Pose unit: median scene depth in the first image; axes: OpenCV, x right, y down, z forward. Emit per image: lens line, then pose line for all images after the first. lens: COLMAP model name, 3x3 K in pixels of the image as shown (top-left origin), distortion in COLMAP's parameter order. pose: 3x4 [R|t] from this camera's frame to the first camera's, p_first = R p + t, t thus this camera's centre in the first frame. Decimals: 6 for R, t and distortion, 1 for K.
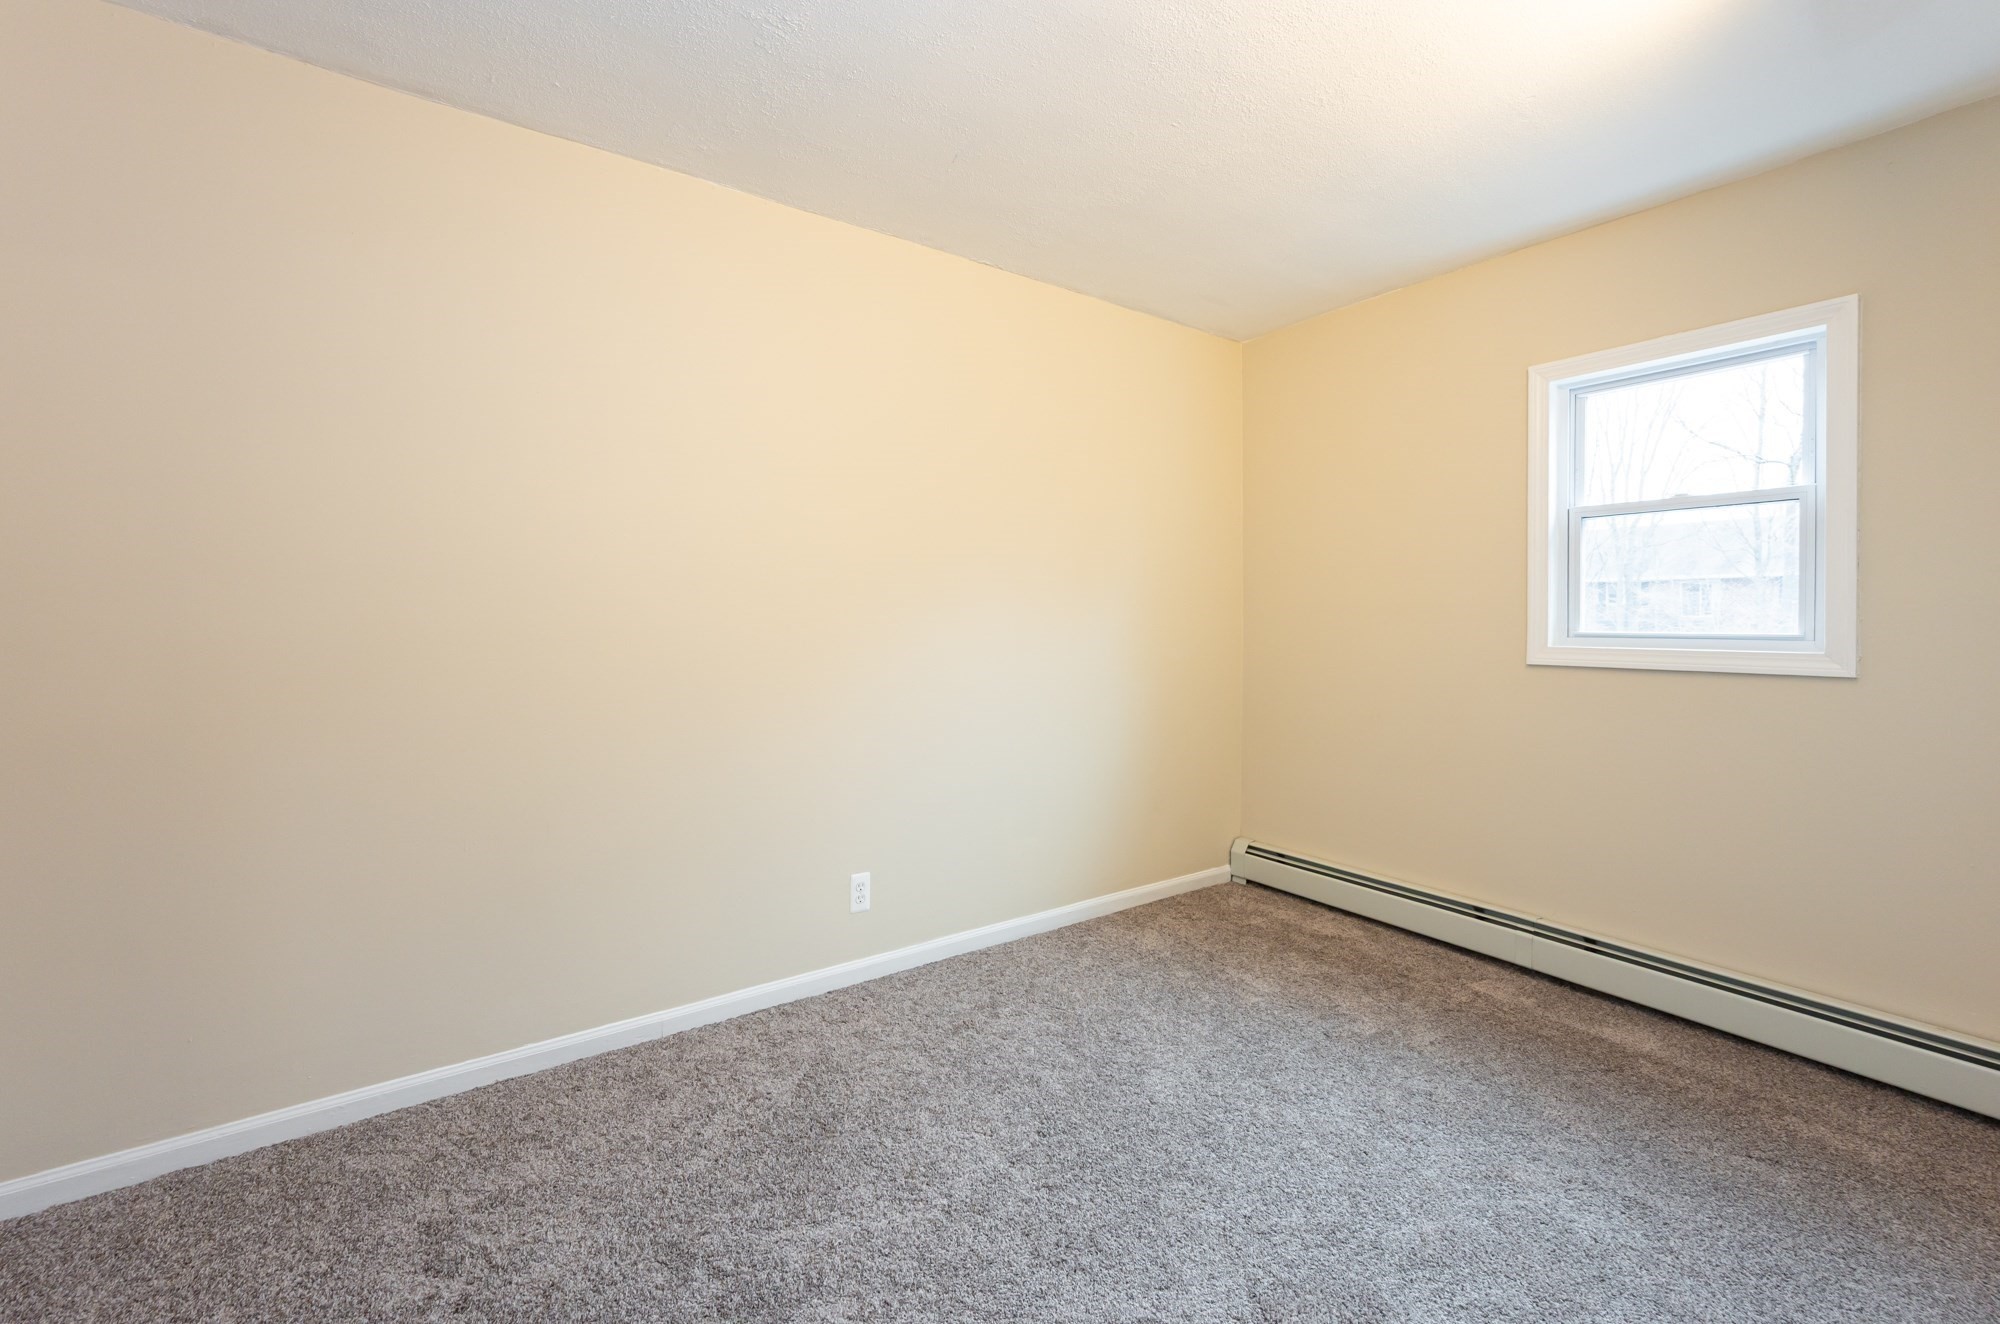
lens RADIAL K [[839.1, 0, 1005.0], [0, 839.1, 622.6], [0, 0, 1]] dist [-0.000310, -0.000071]
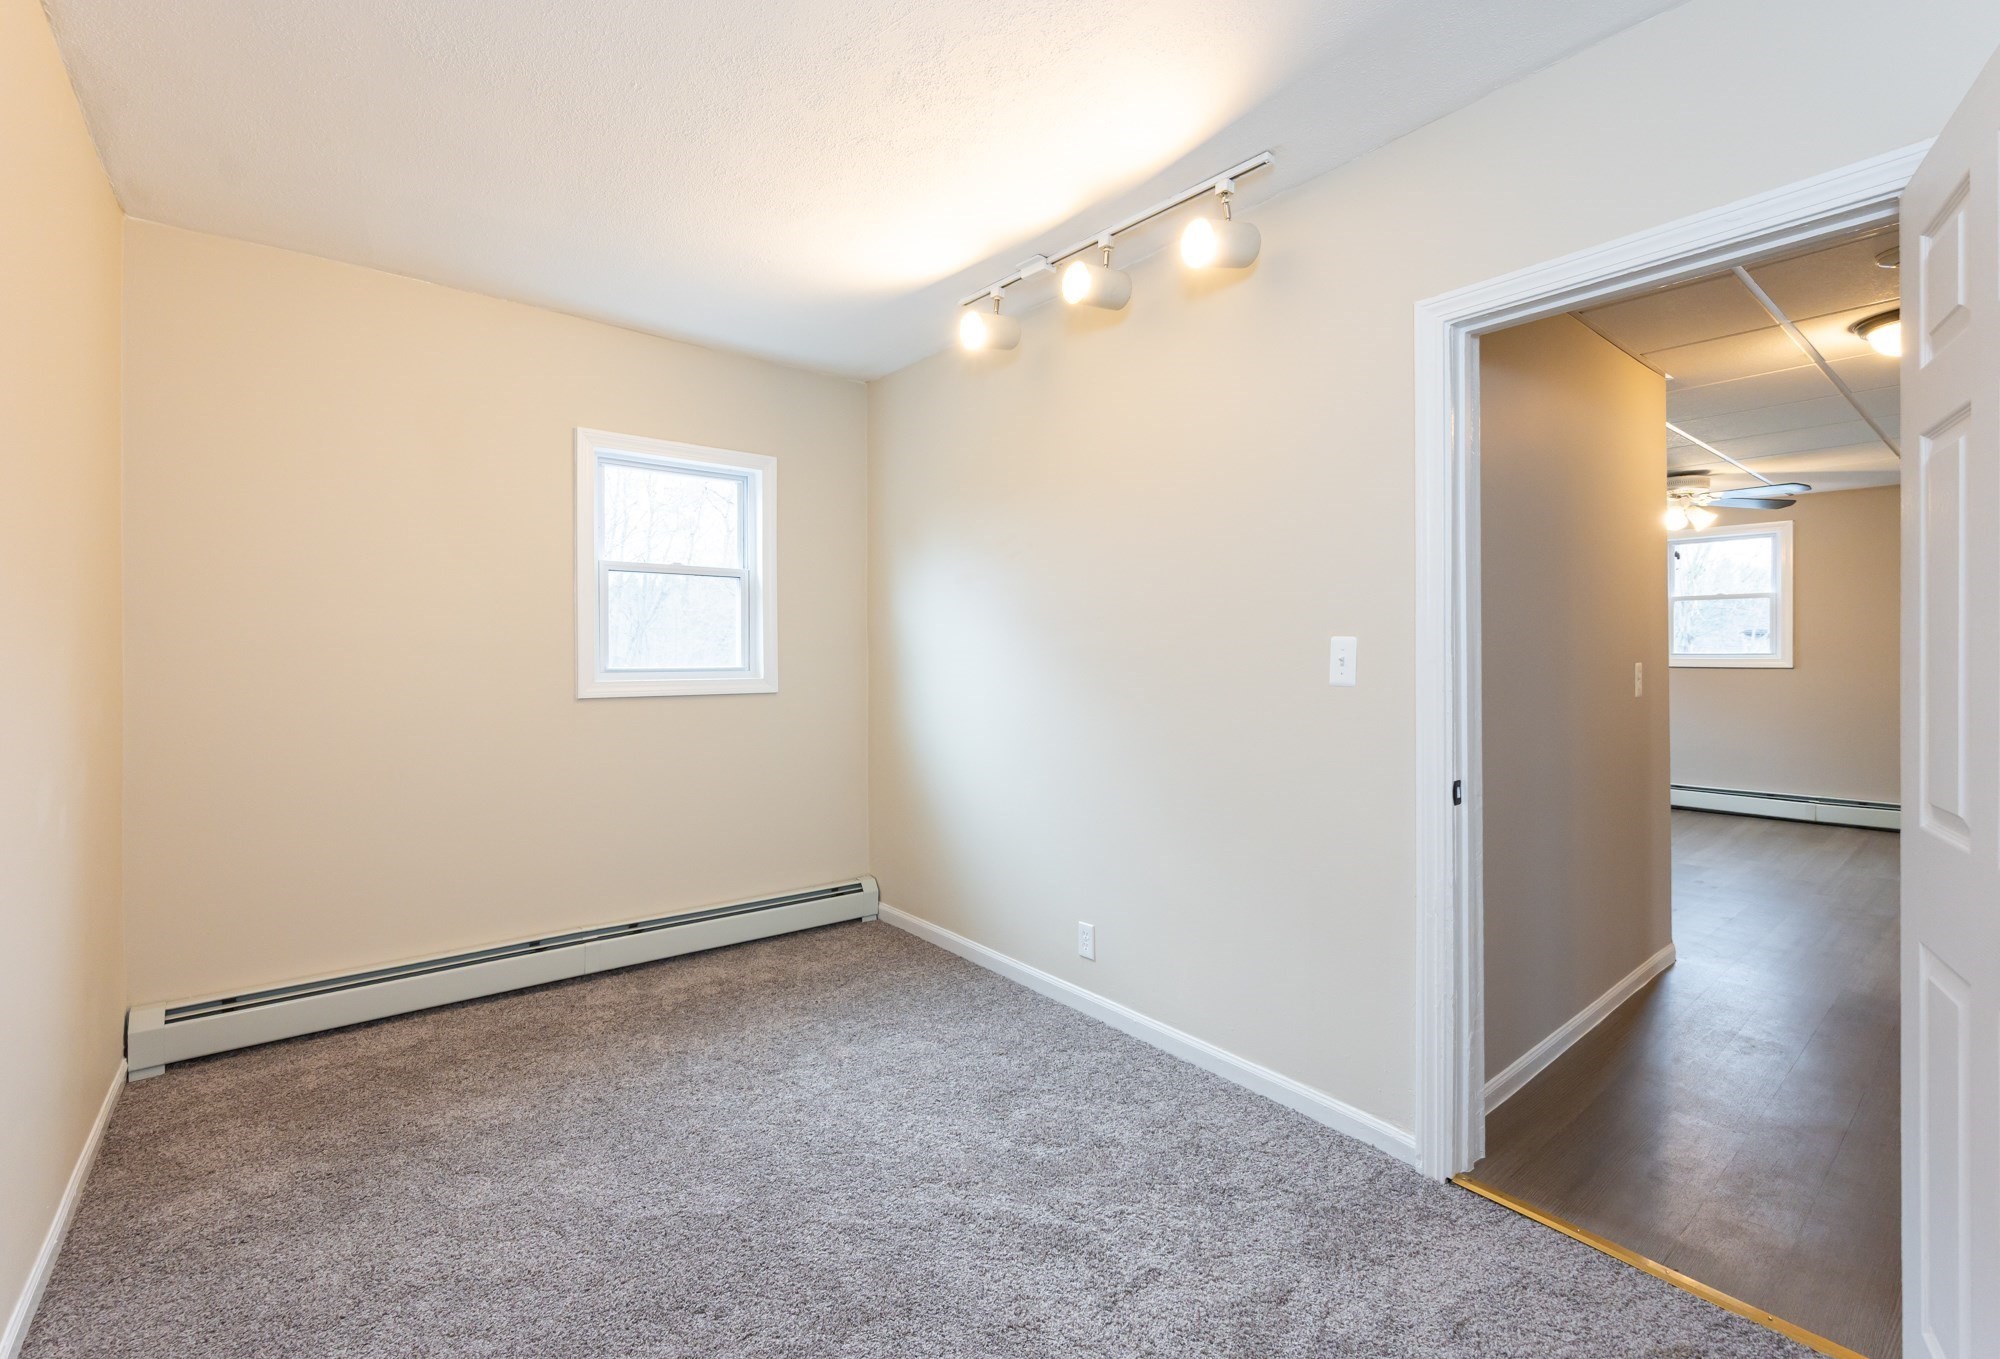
lens RADIAL K [[847.3, 0, 1003.9], [0, 847.3, 656.0], [0, 0, 1]] dist [-0.000601, -0.000054]
pose [[-0.068841, 0.005580, 0.997612, -0.529100], [0.003388, 0.999980, -0.005360, 0.003473], [-0.997622, 0.003011, -0.068859, 0.541534]]
